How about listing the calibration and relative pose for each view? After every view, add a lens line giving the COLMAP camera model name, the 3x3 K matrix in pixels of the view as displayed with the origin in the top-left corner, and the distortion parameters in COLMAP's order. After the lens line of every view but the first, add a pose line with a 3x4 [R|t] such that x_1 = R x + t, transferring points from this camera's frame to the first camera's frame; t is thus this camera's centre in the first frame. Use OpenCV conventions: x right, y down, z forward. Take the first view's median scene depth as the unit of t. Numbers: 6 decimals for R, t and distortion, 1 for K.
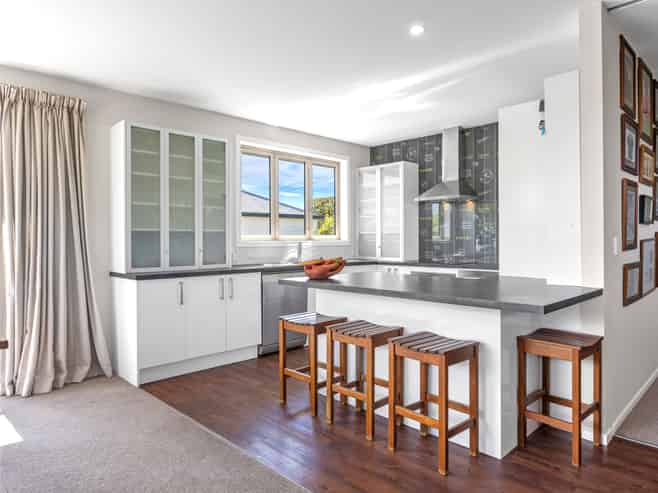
lens RADIAL K [[429.8, 0, 329.9], [0, 429.8, 245.2], [0, 0, 1]] dist [0.003512, -0.000039]
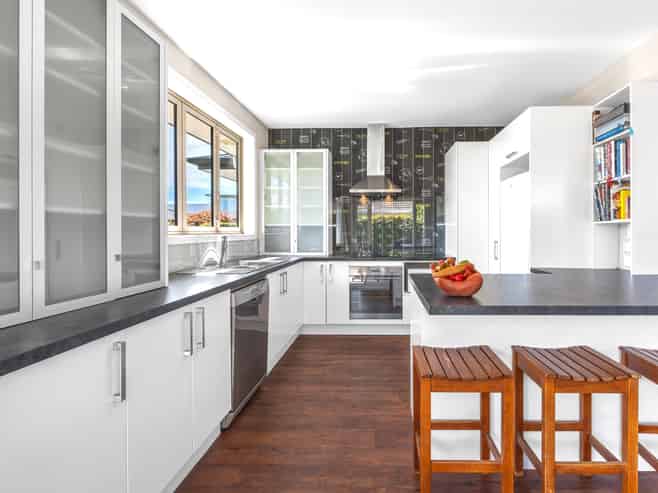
lens RADIAL K [[311.4, 0, 347.6], [0, 311.4, 230.2], [0, 0, 1]] dist [-0.003514, -0.000126]
pose [[0.718604, 0.003123, 0.695413, -0.267053], [0.009656, 0.999849, -0.014468, -0.008518], [-0.695353, 0.017112, 0.718465, 0.485133]]
